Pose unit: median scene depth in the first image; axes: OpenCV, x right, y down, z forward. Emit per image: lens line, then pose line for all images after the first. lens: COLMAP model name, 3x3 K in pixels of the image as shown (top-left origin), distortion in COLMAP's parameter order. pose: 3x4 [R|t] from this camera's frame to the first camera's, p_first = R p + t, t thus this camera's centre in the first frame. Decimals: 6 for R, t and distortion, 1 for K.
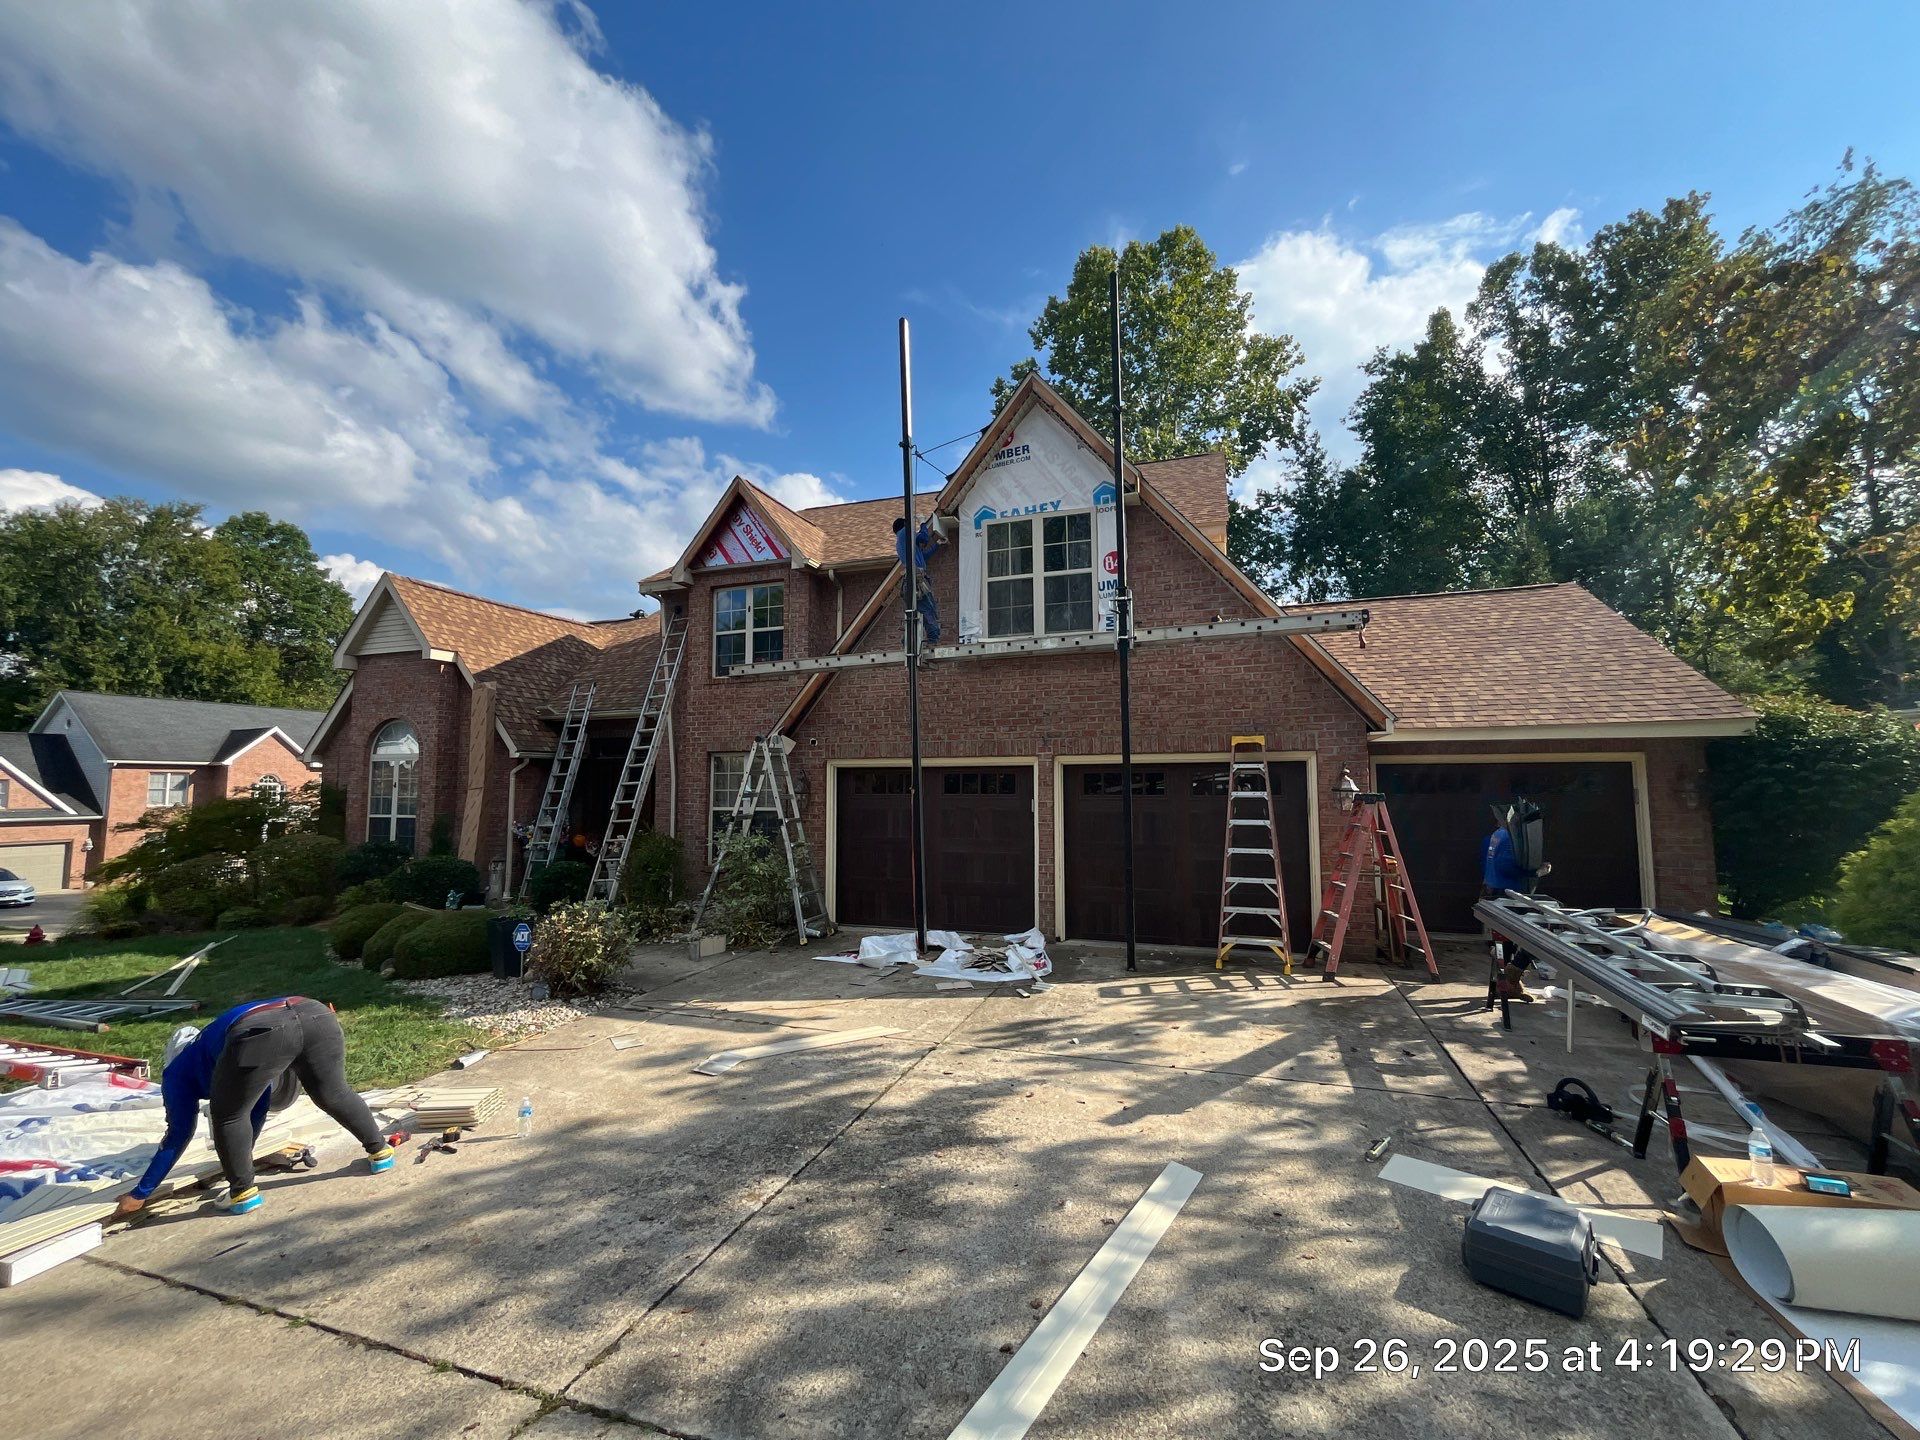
lens RADIAL K [[768.7, 0, 968.4], [0, 768.7, 717.1], [0, 0, 1]] dist [-0.002686, -0.000083]
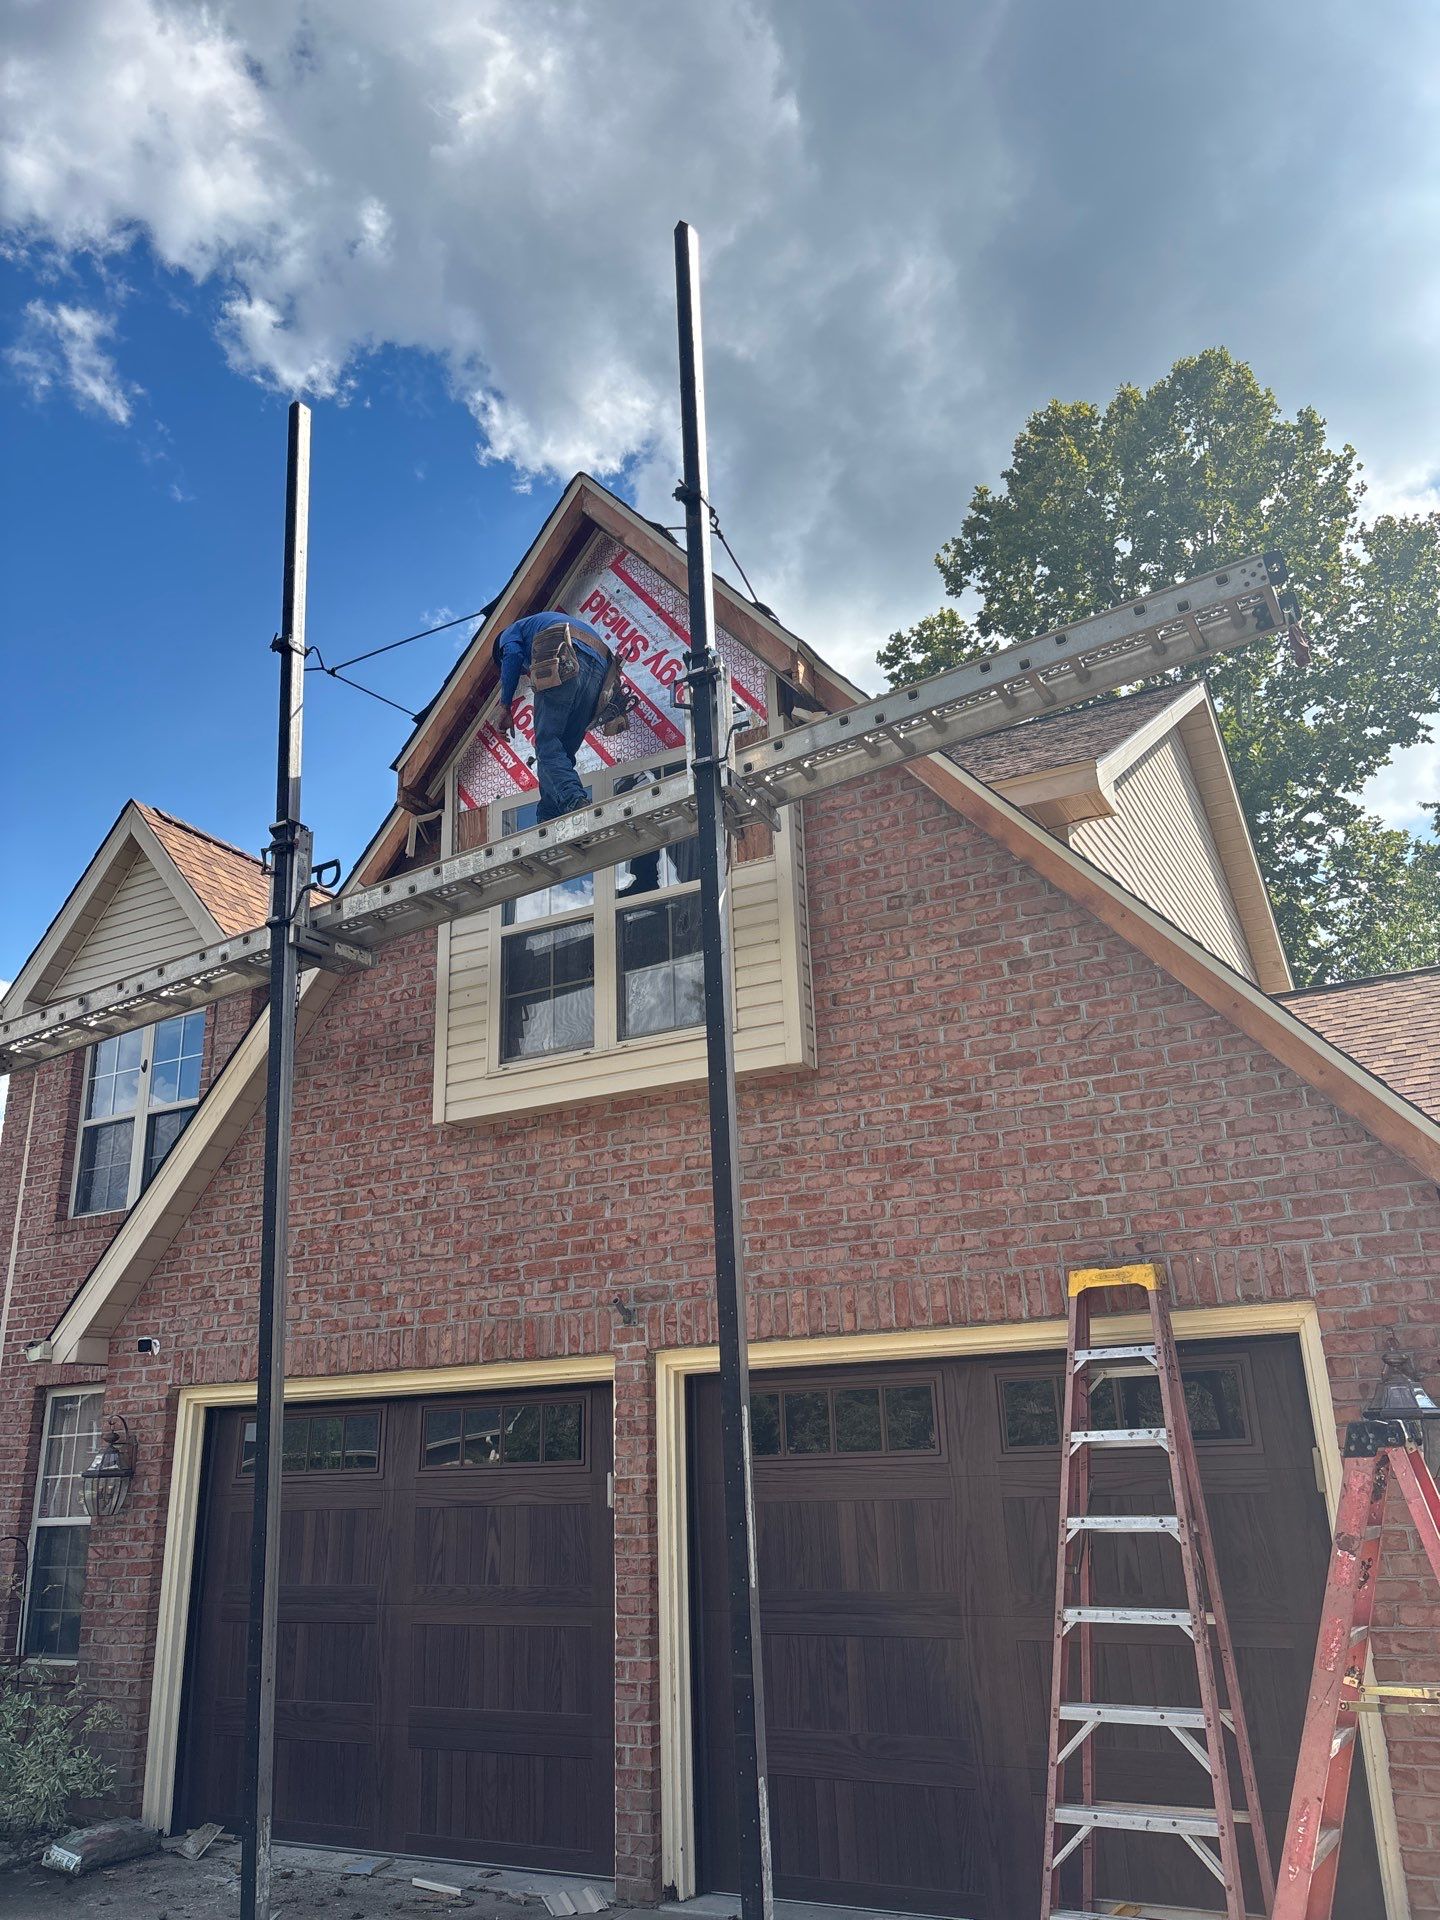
lens RADIAL K [[1448.1, 0, 723.2], [0, 1448.1, 958.3], [0, 0, 1]] dist [0.047599, -0.061702]
pose [[0.985677, -0.081308, -0.147747, 0.243332], [0.043159, 0.968543, -0.245075, 0.035774], [0.163026, 0.235188, 0.958180, 0.234328]]
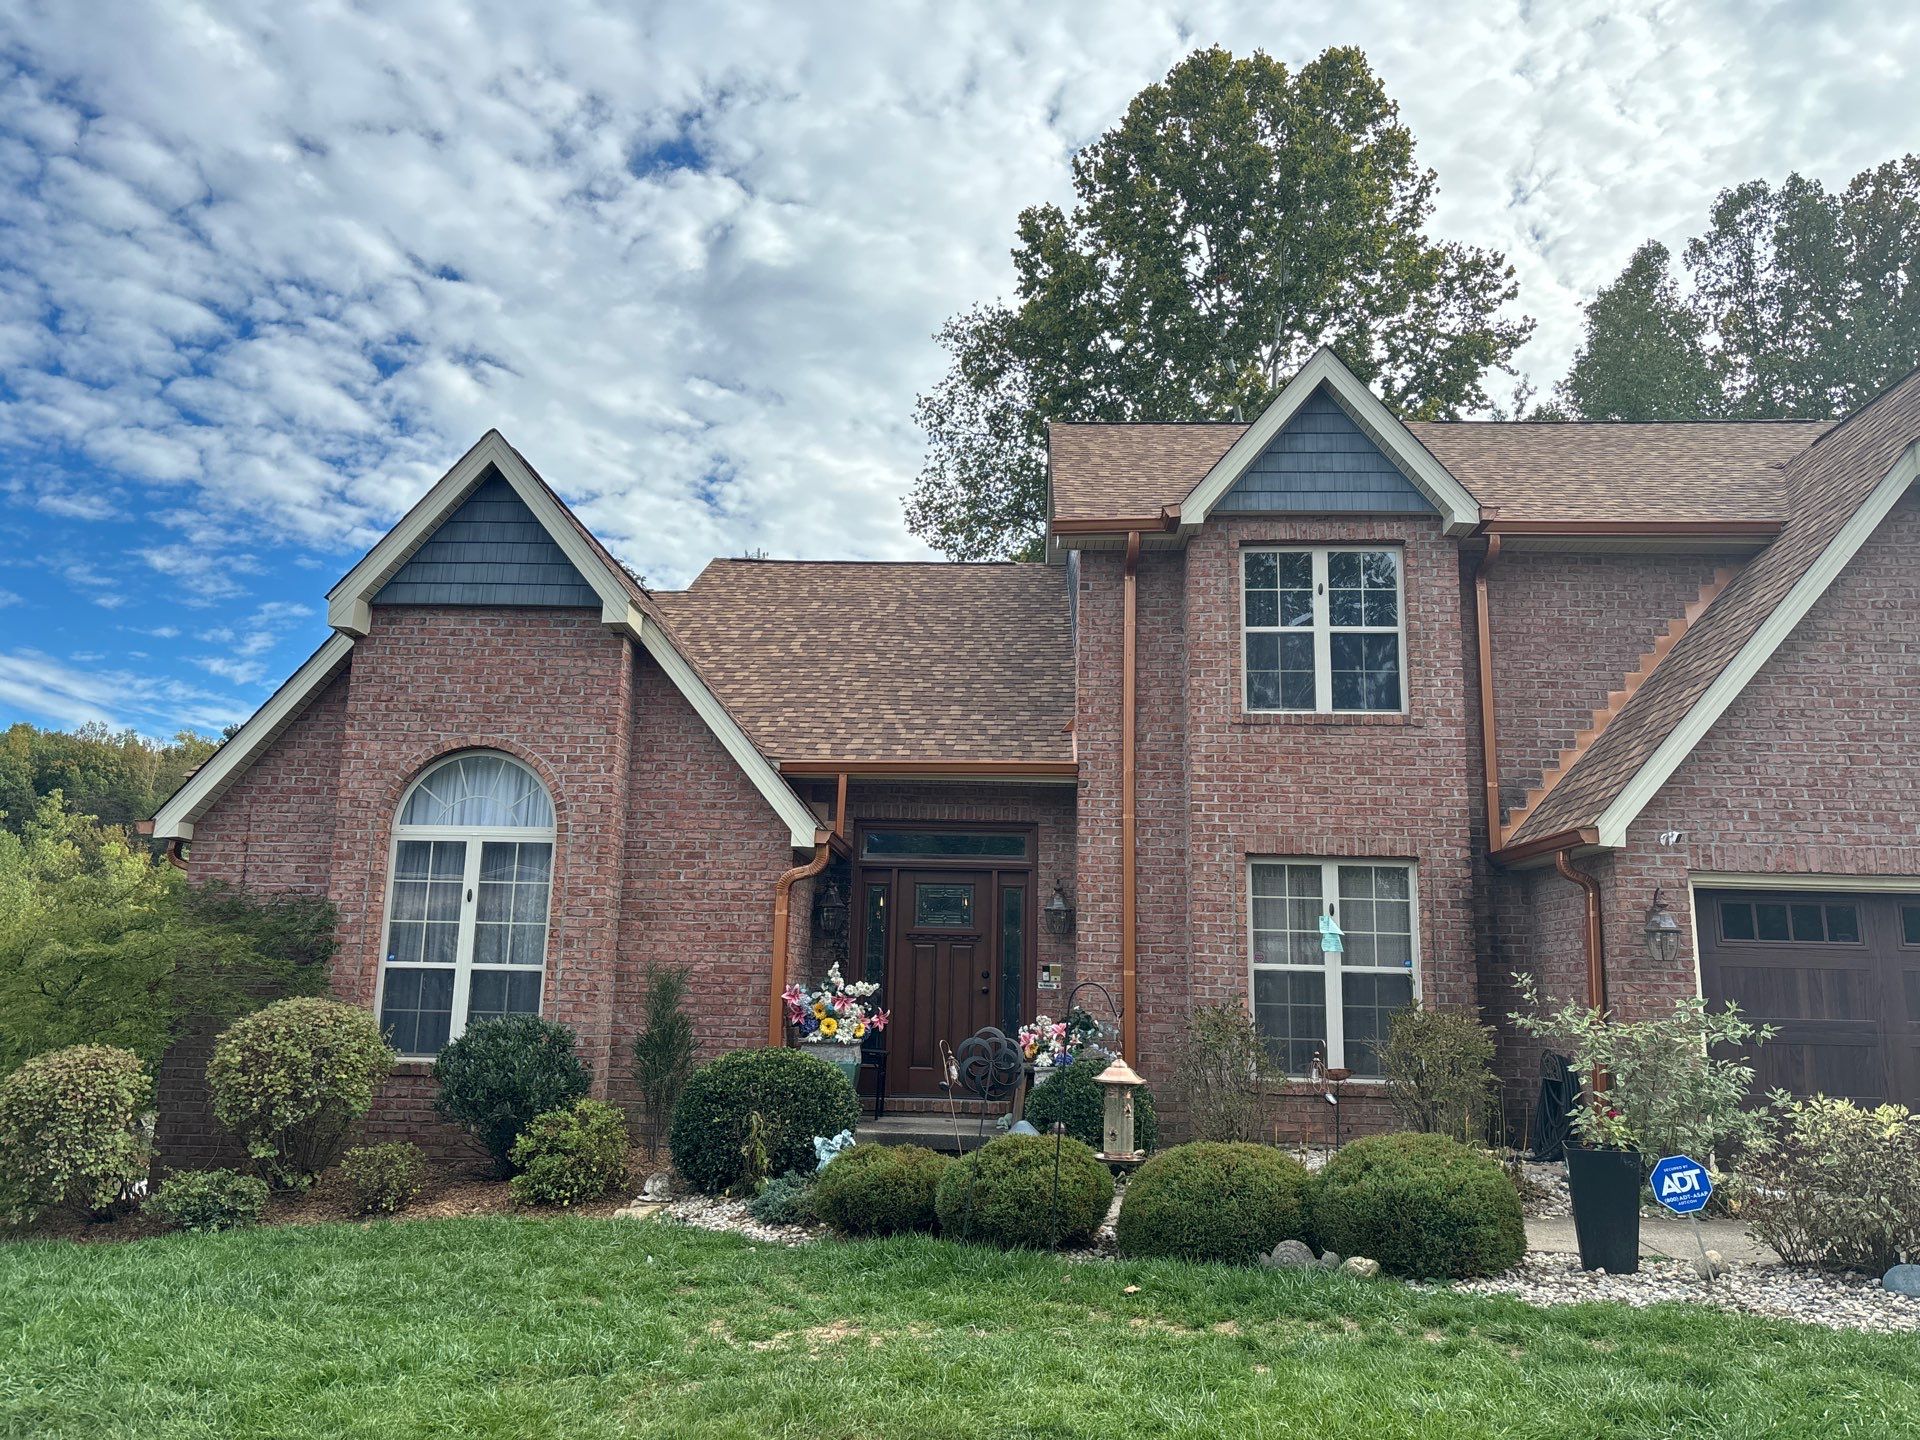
lens RADIAL K [[1448.1, 0, 950.2], [0, 1448.1, 714.9], [0, 0, 1]] dist [0.047599, -0.061702]
pose [[0.961689, 0.080198, 0.262150, -0.963006], [-0.052544, 0.992446, -0.110857, 0.086442], [-0.269060, 0.092835, 0.958639, 0.141119]]
